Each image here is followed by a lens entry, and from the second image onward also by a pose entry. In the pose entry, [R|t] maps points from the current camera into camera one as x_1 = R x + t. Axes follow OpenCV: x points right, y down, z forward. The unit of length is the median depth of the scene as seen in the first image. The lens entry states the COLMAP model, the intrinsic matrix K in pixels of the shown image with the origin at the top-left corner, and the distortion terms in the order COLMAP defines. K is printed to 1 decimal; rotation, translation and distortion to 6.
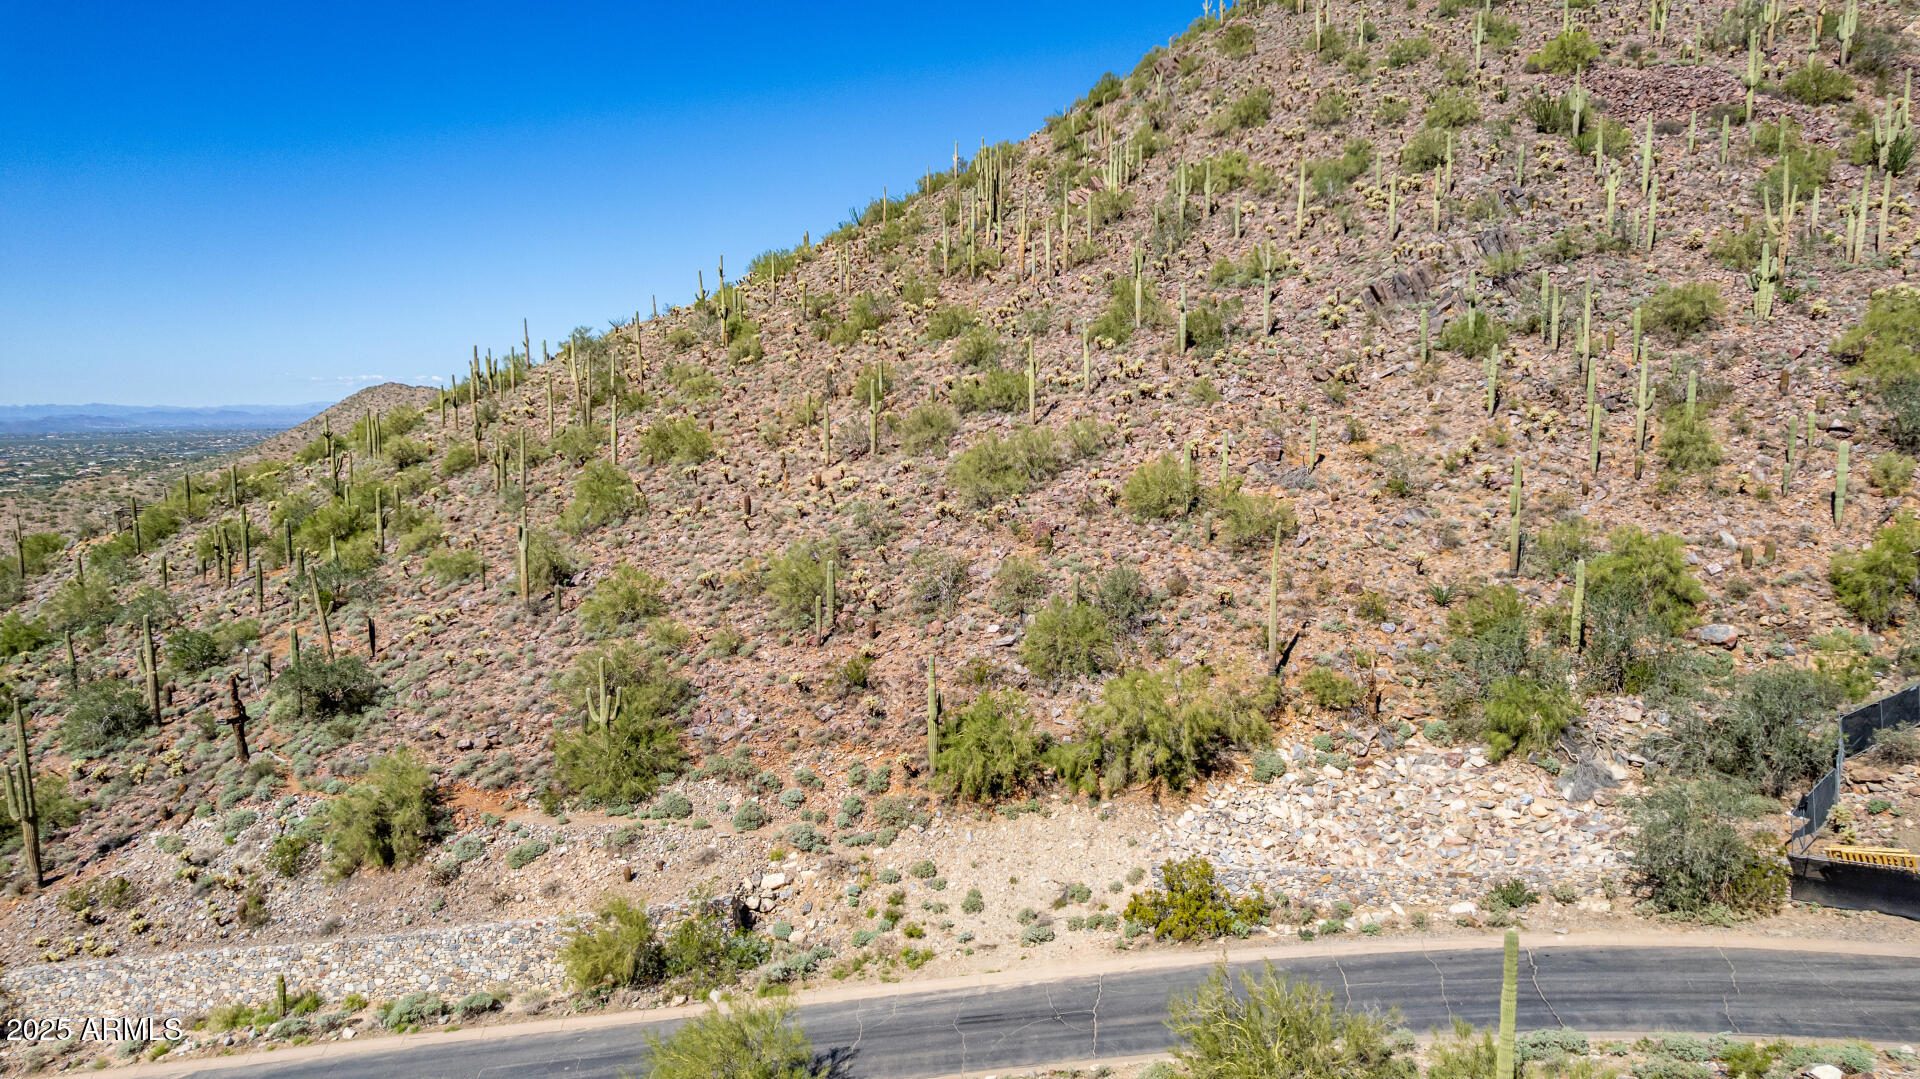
lens RADIAL K [[1230.3, 0, 964.2], [0, 1230.3, 544.6], [0, 0, 1]] dist [-0.079671, 0.074683]
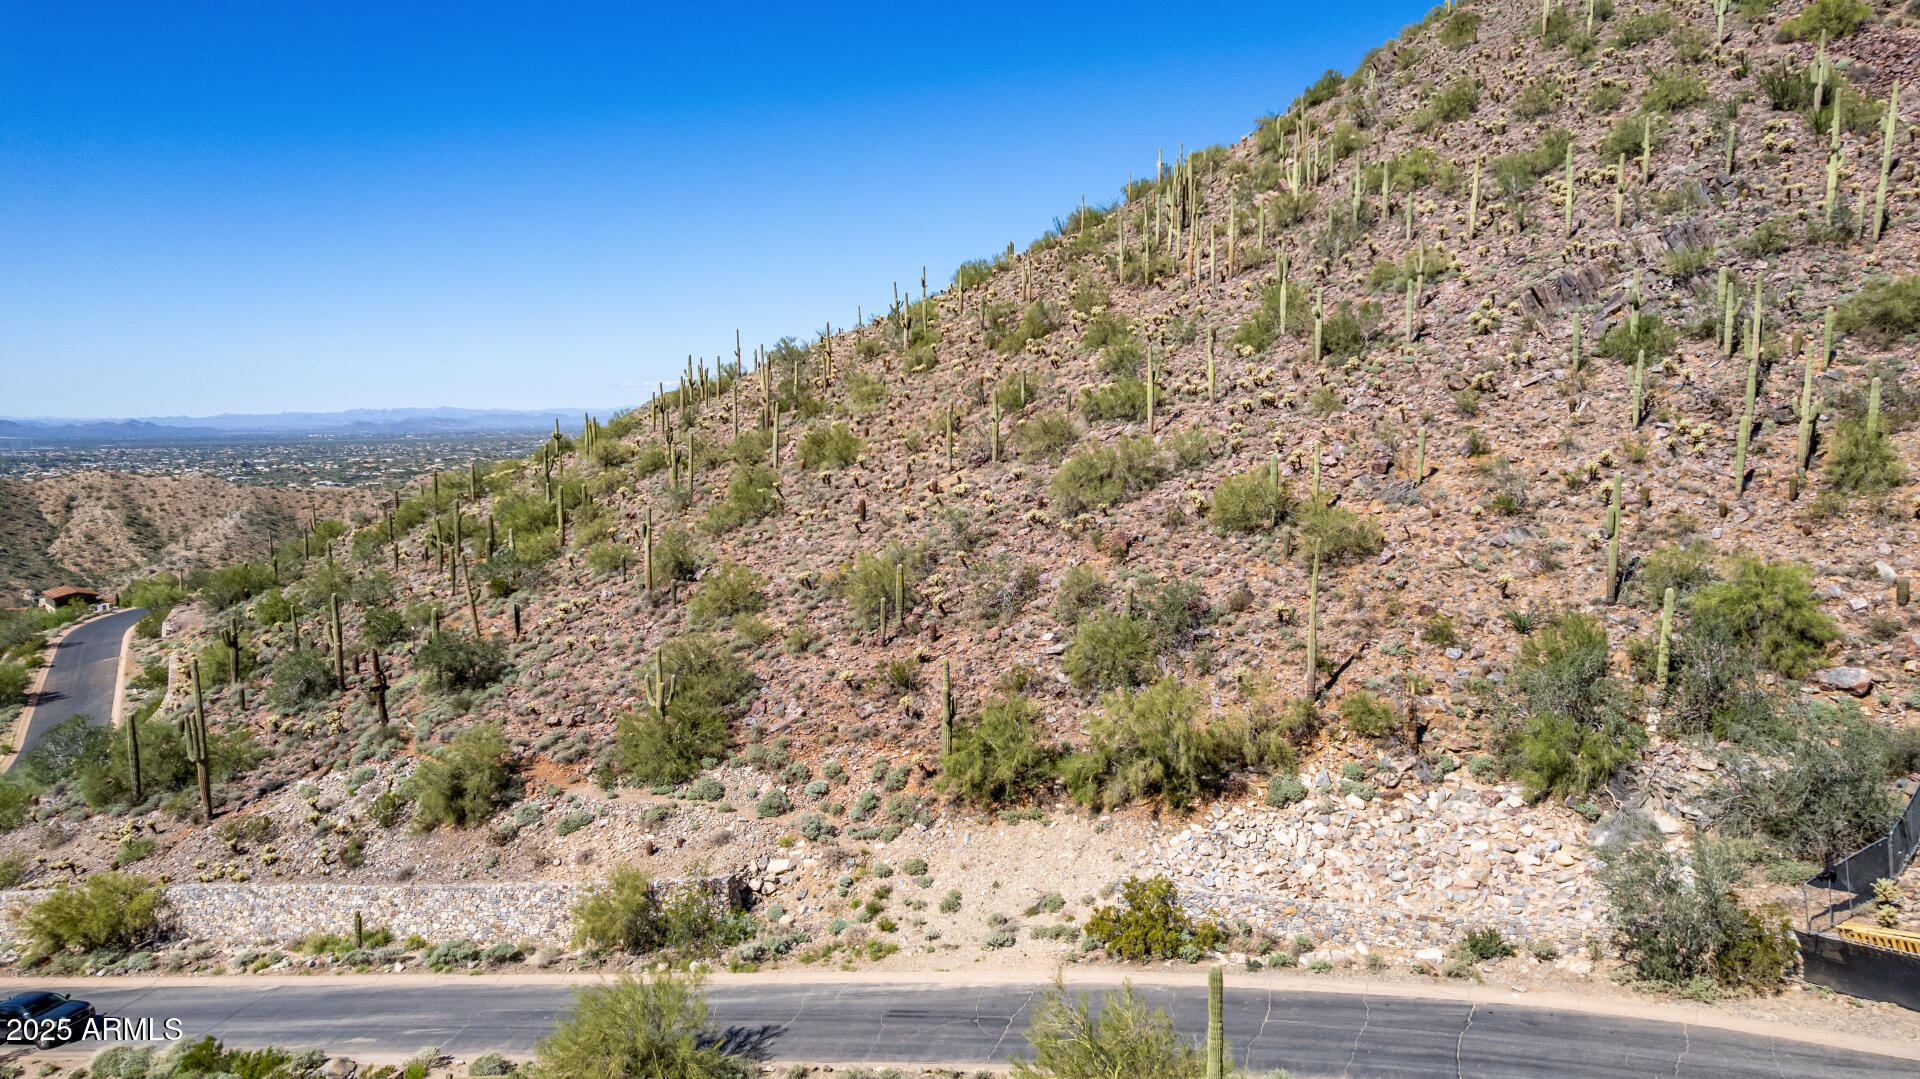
lens RADIAL K [[1230.3, 0, 964.2], [0, 1230.3, 544.6], [0, 0, 1]] dist [-0.079671, 0.074683]
pose [[0.975728, 0.027083, -0.217307, 0.189267], [-0.028241, 0.999599, -0.002223, -0.002976], [0.217159, 0.008306, 0.976101, 0.004523]]
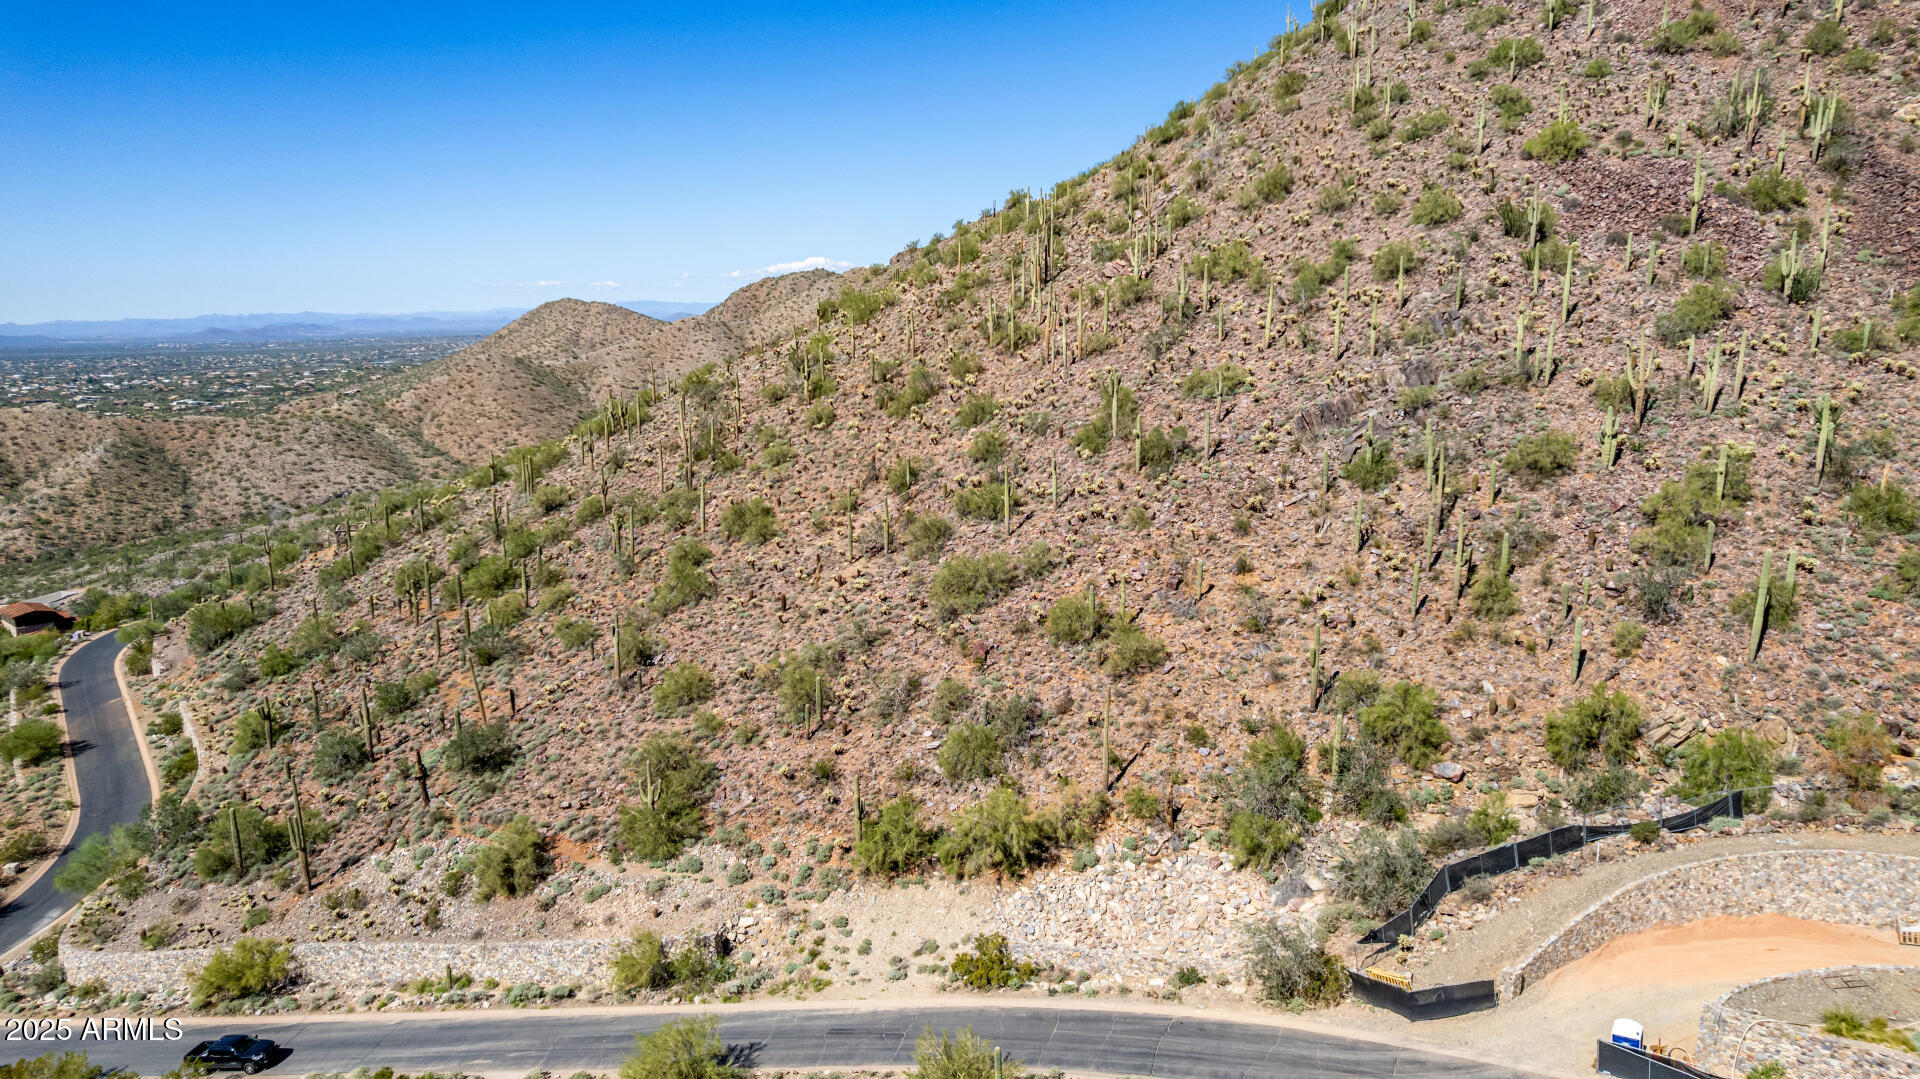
lens RADIAL K [[1232.8, 0, 964.9], [0, 1232.8, 540.8], [0, 0, 1]] dist [-0.075834, 0.071198]
pose [[0.991262, 0.020089, -0.130371, 0.266803], [-0.010456, 0.997192, 0.074153, -0.278941], [0.131494, -0.072142, 0.988688, -0.397176]]
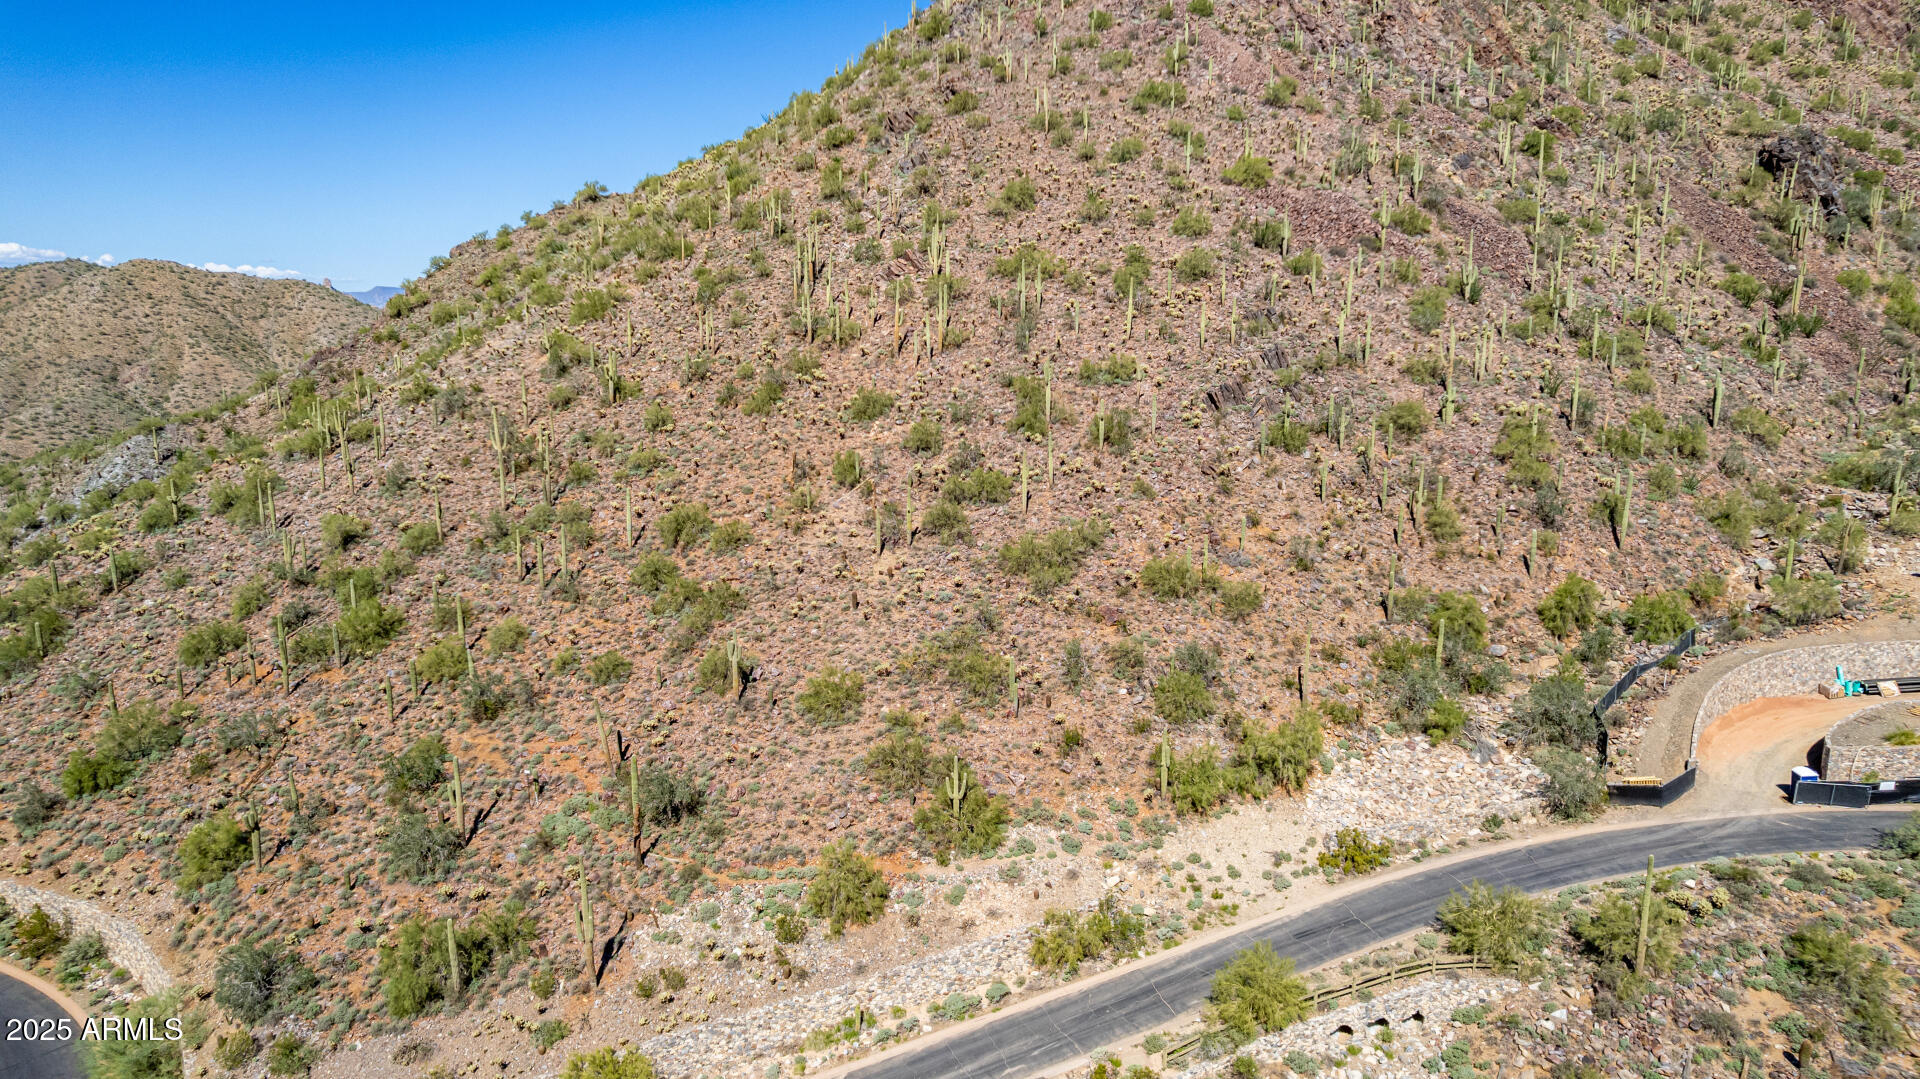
lens RADIAL K [[1232.8, 0, 964.9], [0, 1232.8, 540.8], [0, 0, 1]] dist [-0.075834, 0.071198]
pose [[0.916666, -0.073524, 0.392833, -0.815477], [0.043817, 0.995496, 0.084075, -0.280680], [-0.397245, -0.059856, 0.915759, -0.343760]]
